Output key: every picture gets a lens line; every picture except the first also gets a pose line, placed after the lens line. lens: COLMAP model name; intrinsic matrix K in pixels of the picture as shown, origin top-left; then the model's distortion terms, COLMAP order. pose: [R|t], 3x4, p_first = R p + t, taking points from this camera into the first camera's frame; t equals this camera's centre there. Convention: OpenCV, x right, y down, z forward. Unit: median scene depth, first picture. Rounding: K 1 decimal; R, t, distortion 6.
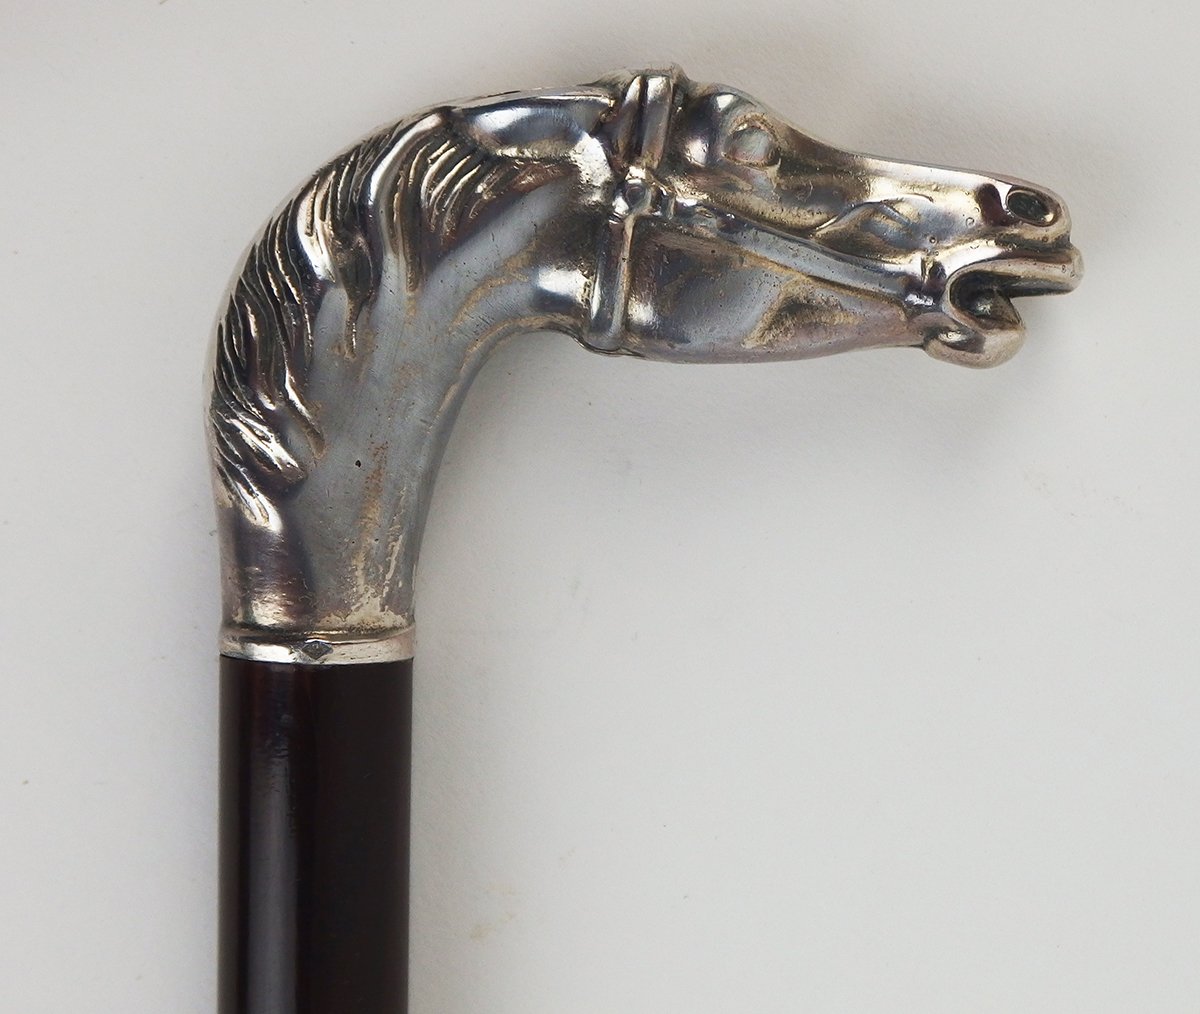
lens RADIAL K [[2166.7, 0, 600.2], [0, 2166.7, 507.7], [0, 0, 1]] dist [-0.030518, 0.000000]
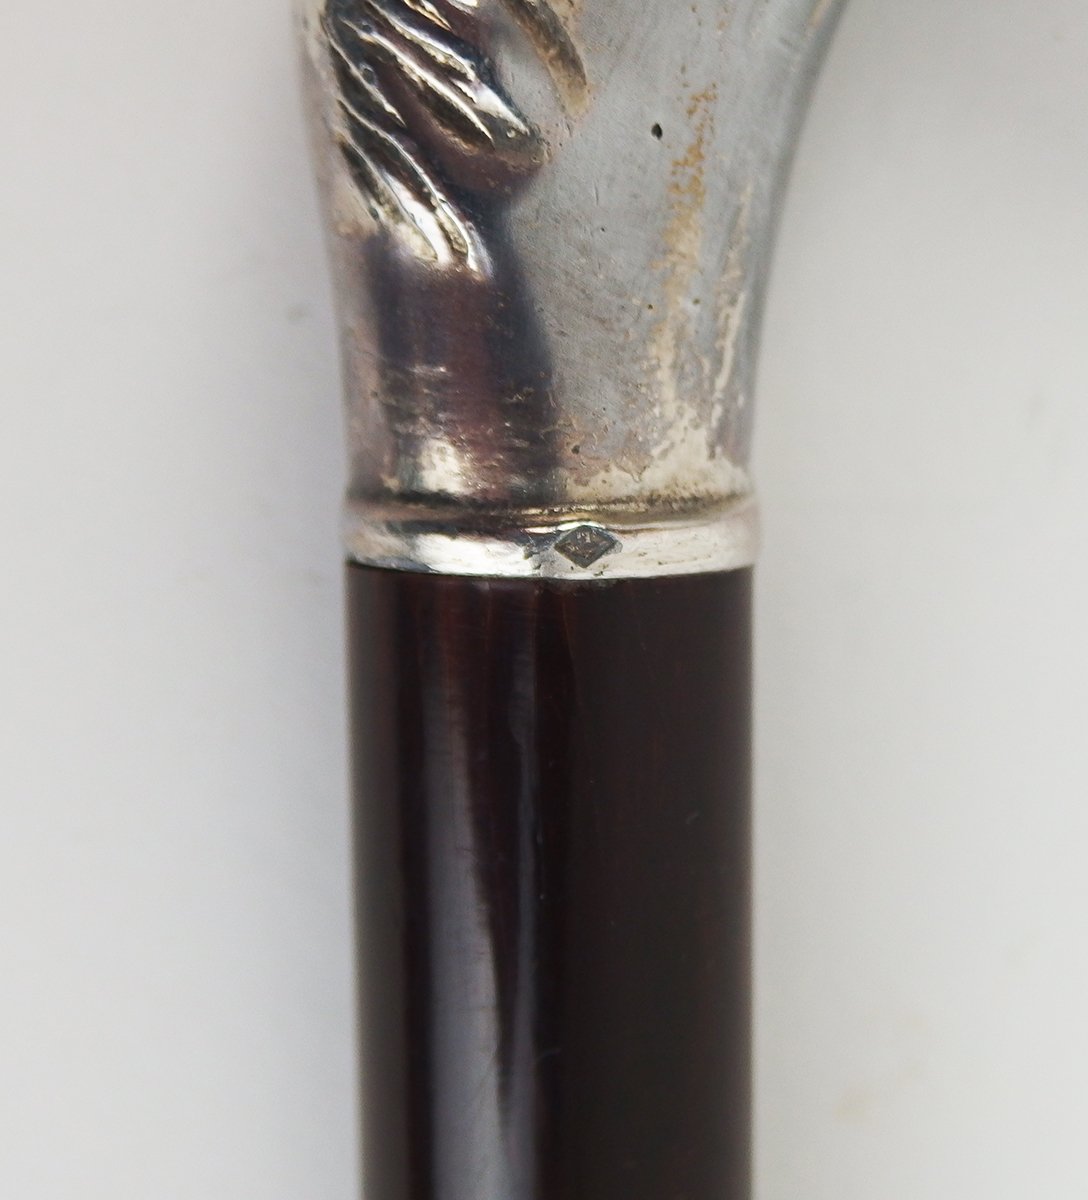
lens RADIAL K [[2387.8, 0, 543.7], [0, 2387.8, 599.7], [0, 0, 1]] dist [-0.076854, 0.000000]
pose [[0.999051, -0.023615, 0.036602, -0.155571], [0.020374, 0.996042, 0.086518, 0.033298], [-0.038501, -0.085690, 0.995578, 0.501062]]
